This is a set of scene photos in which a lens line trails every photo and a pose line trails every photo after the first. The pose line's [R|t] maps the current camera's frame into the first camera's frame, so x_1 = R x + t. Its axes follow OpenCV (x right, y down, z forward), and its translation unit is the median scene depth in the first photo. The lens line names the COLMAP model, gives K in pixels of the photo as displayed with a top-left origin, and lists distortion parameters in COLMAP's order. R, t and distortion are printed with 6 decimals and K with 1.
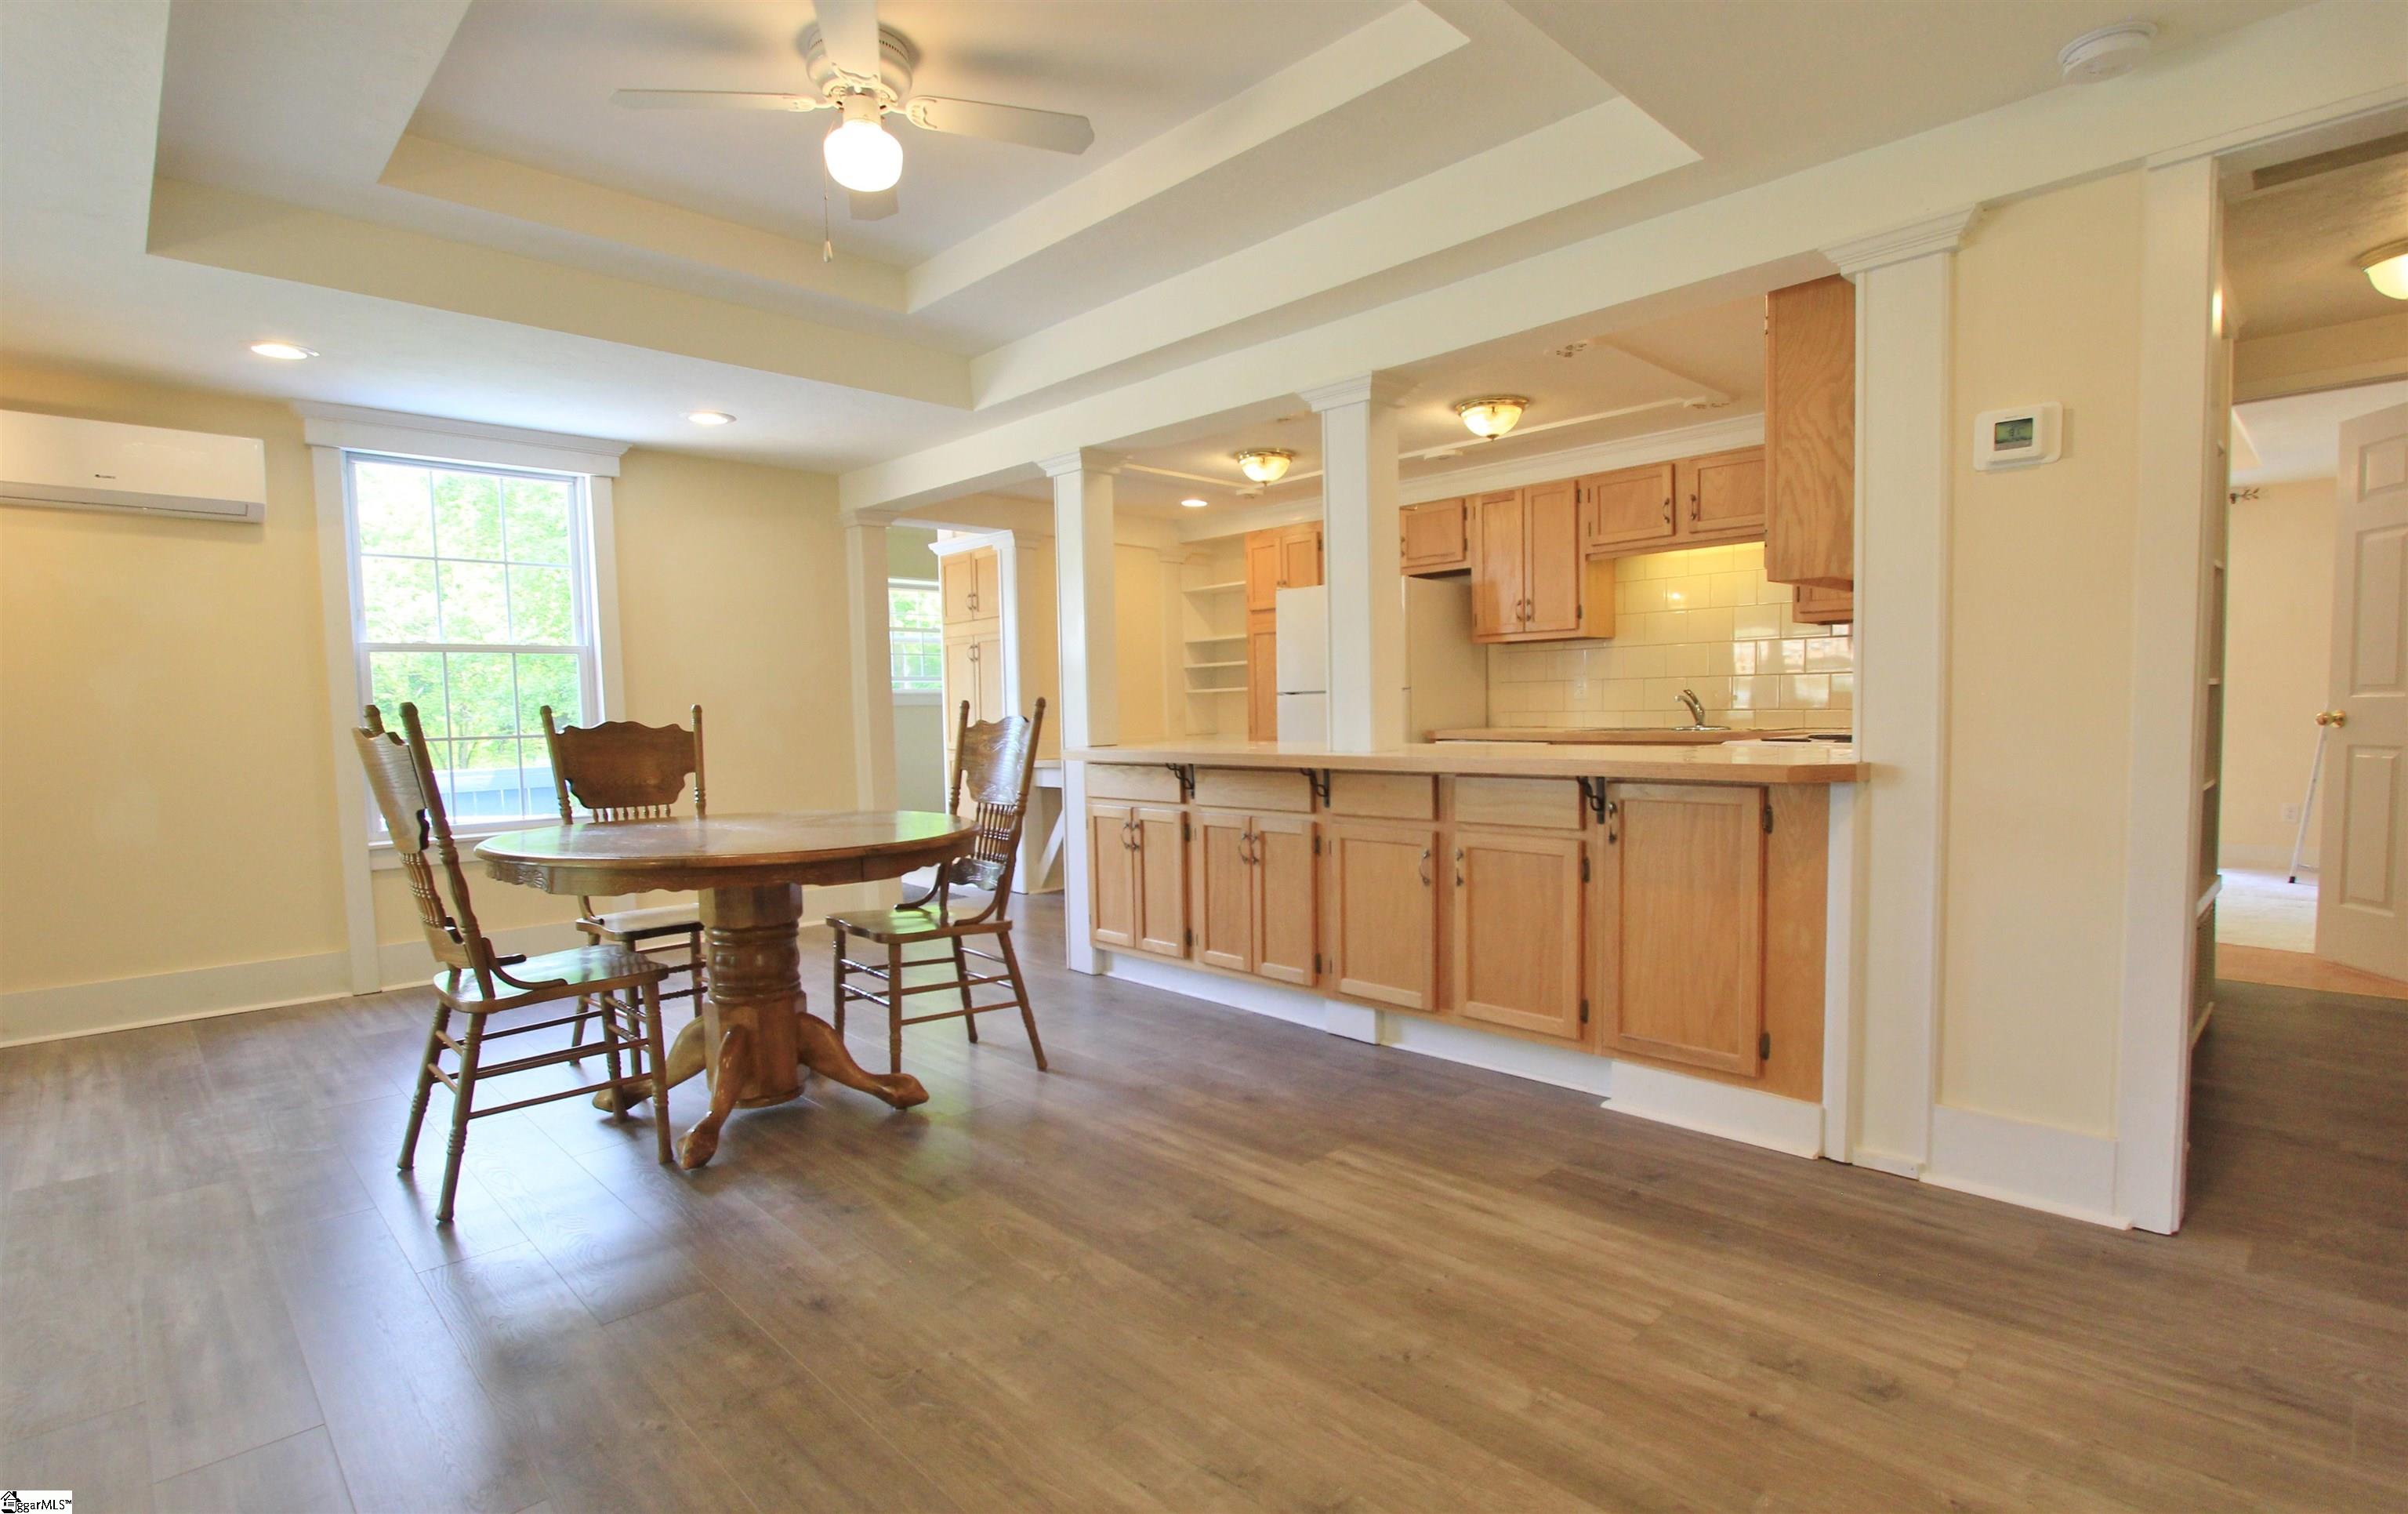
lens RADIAL K [[1142.3, 0, 1204.0], [0, 1142.3, 757.0], [0, 0, 1]] dist [-0.000280, -0.000026]
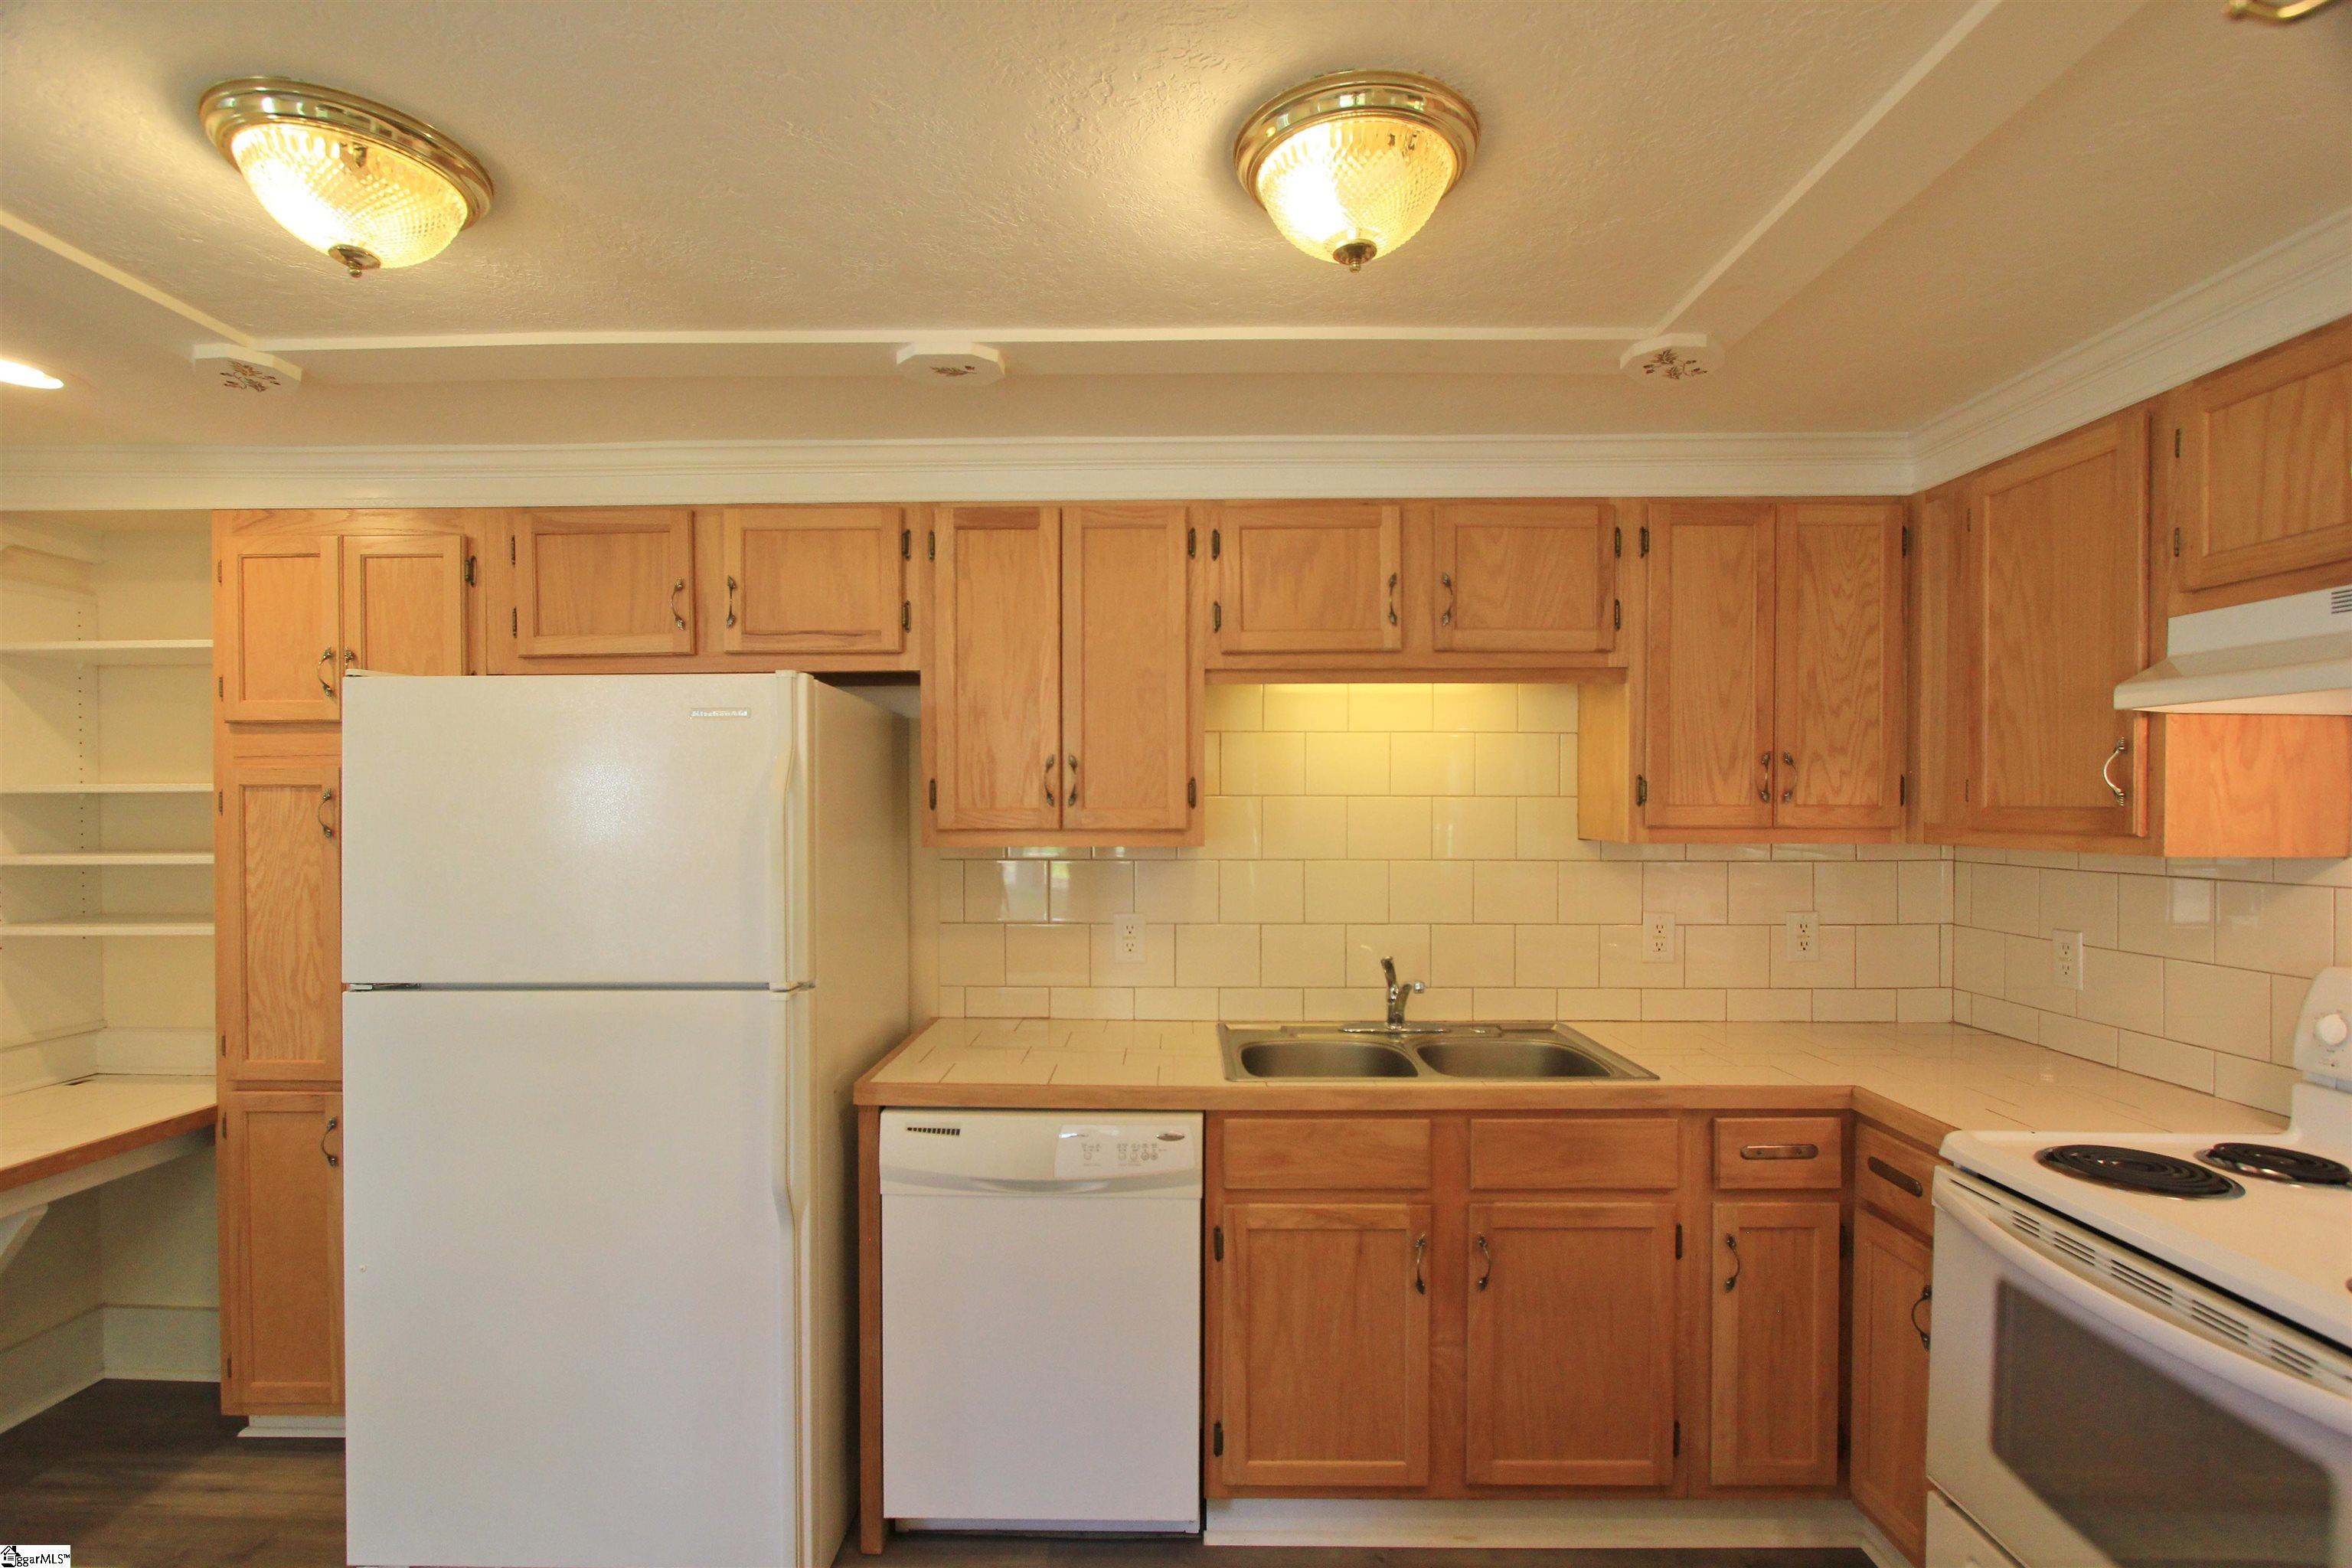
lens RADIAL K [[1096.8, 0, 1180.0], [0, 1096.8, 797.2], [0, 0, 1]] dist [-0.005077, -0.000151]
pose [[0.711181, 0.027485, 0.702471, 0.014968], [0.018470, 0.998160, -0.057754, -0.092795], [-0.702766, 0.054048, 0.709365, 0.642222]]
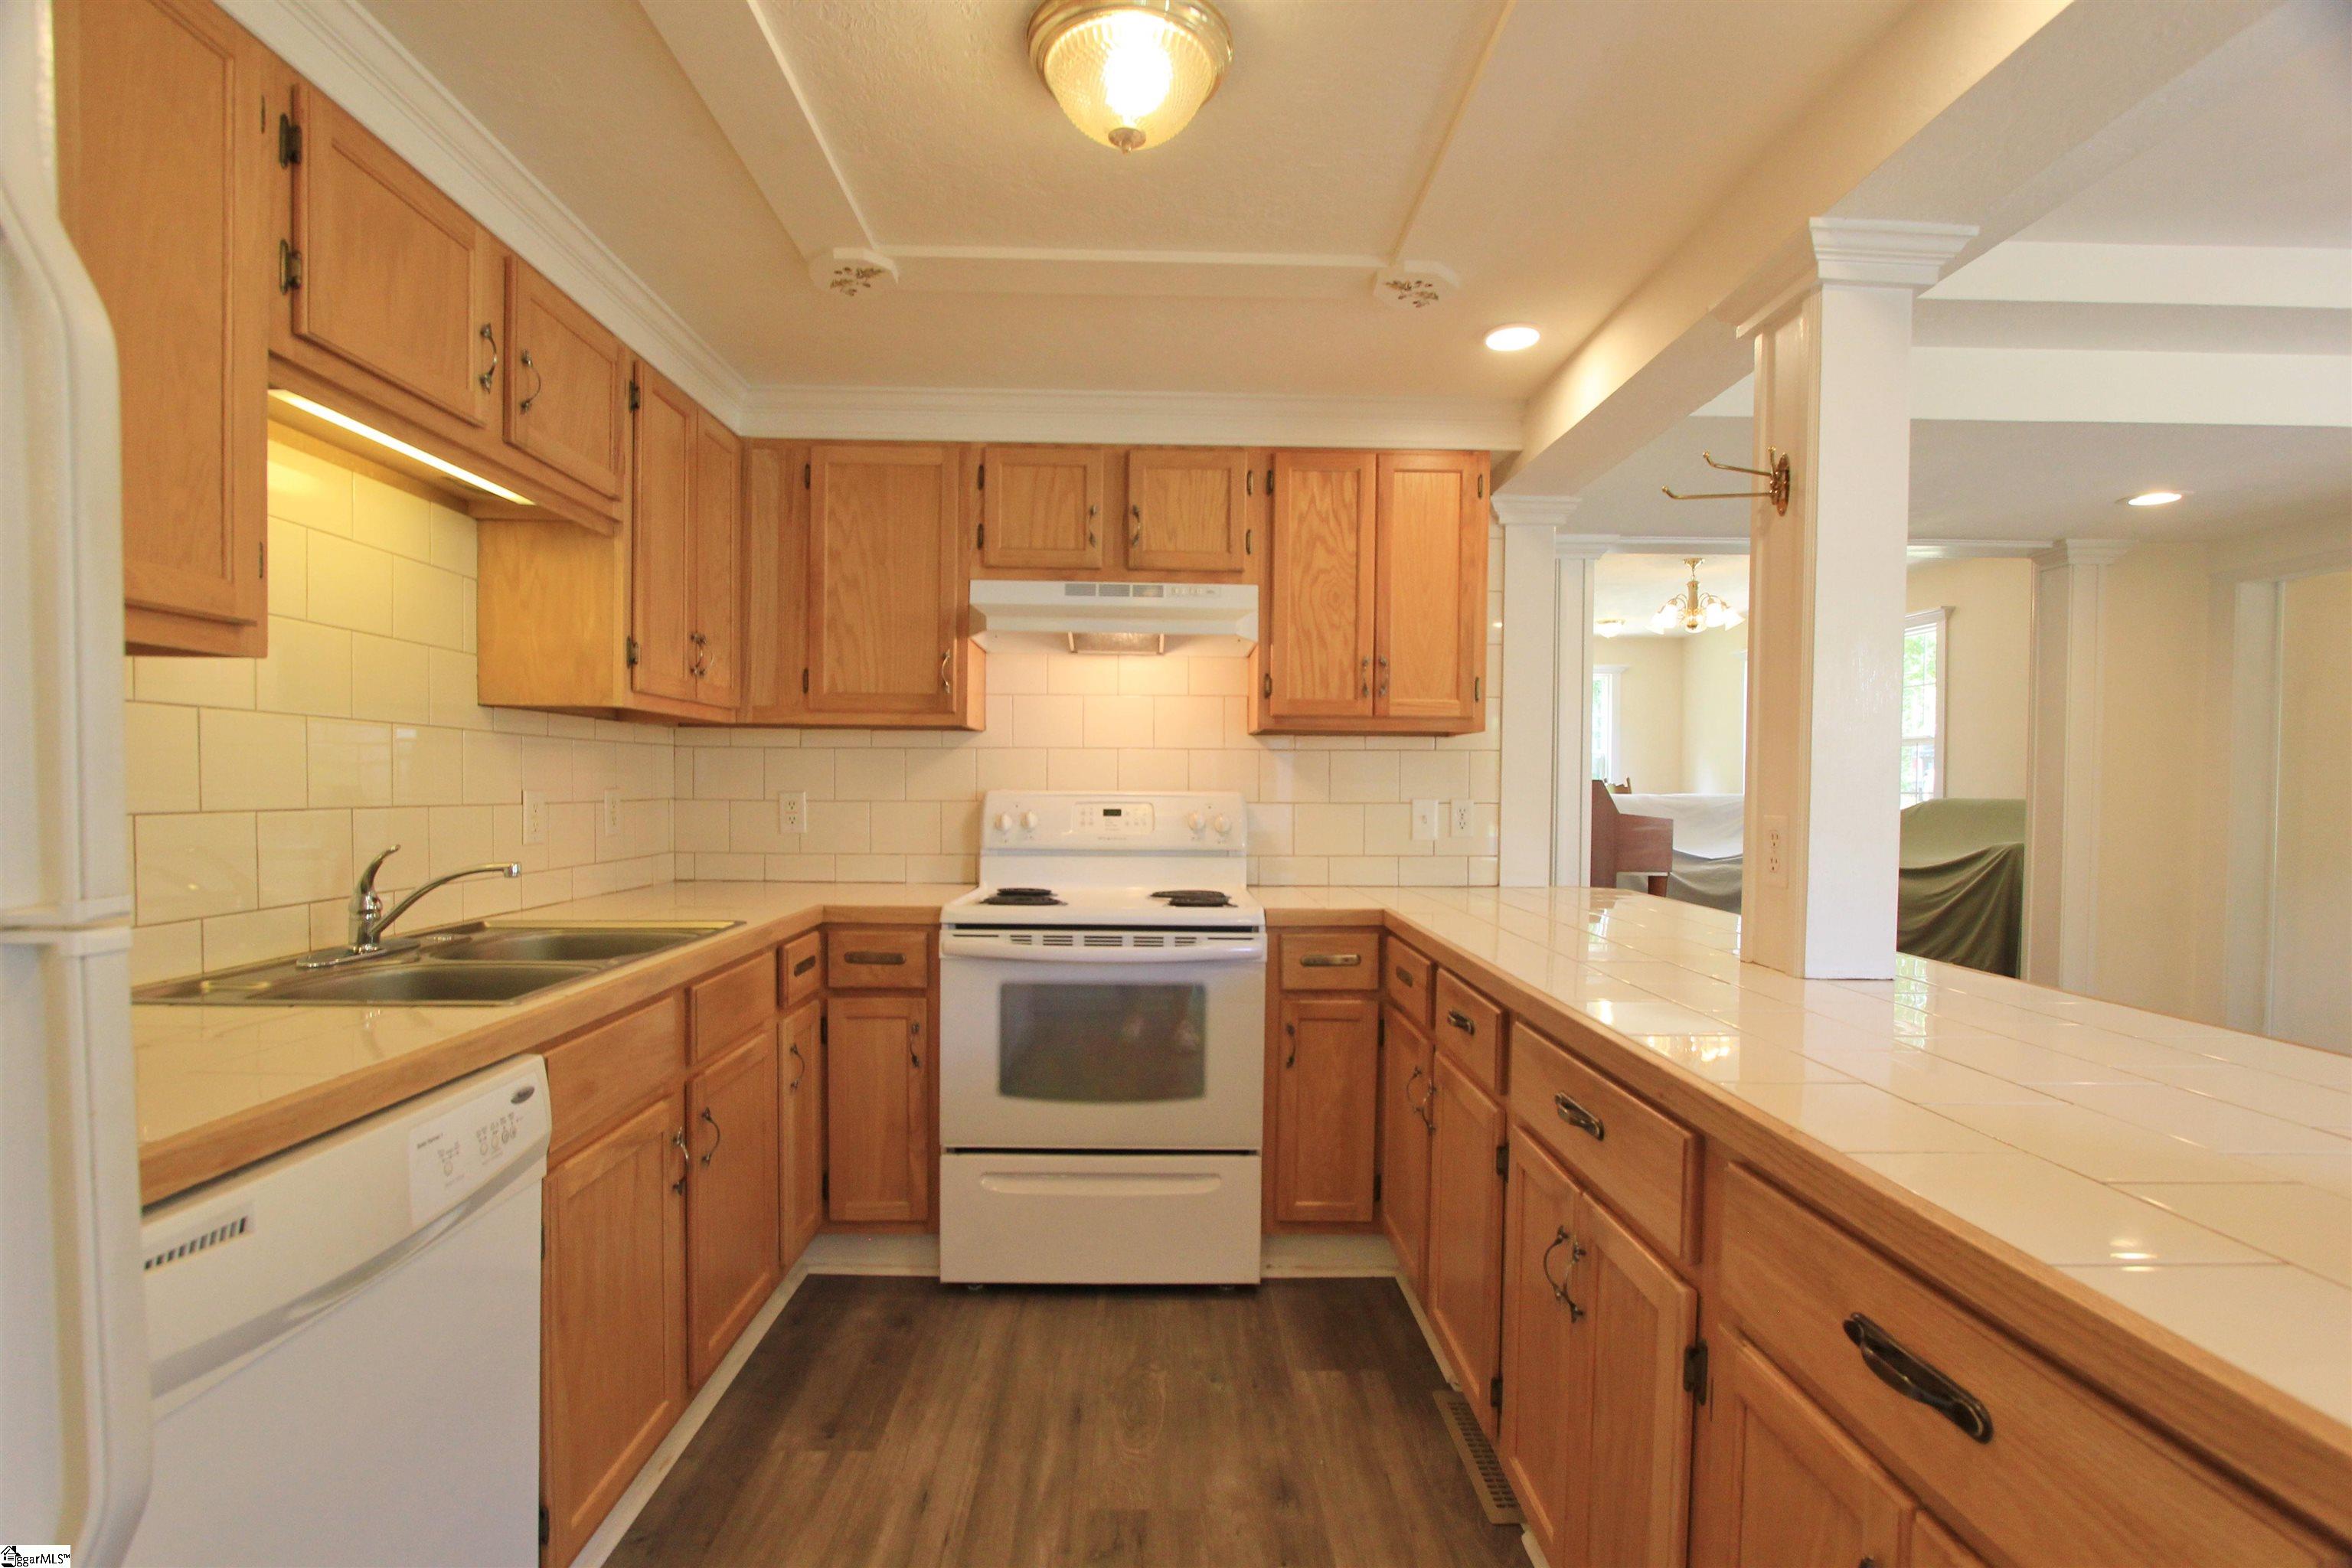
lens RADIAL K [[1096.8, 0, 1180.0], [0, 1096.8, 797.2], [0, 0, 1]] dist [-0.005077, -0.000151]
pose [[-0.728532, 0.011645, 0.684913, 0.008626], [0.045974, 0.998432, 0.031926, -0.067072], [-0.683468, 0.054748, -0.727925, 0.966704]]
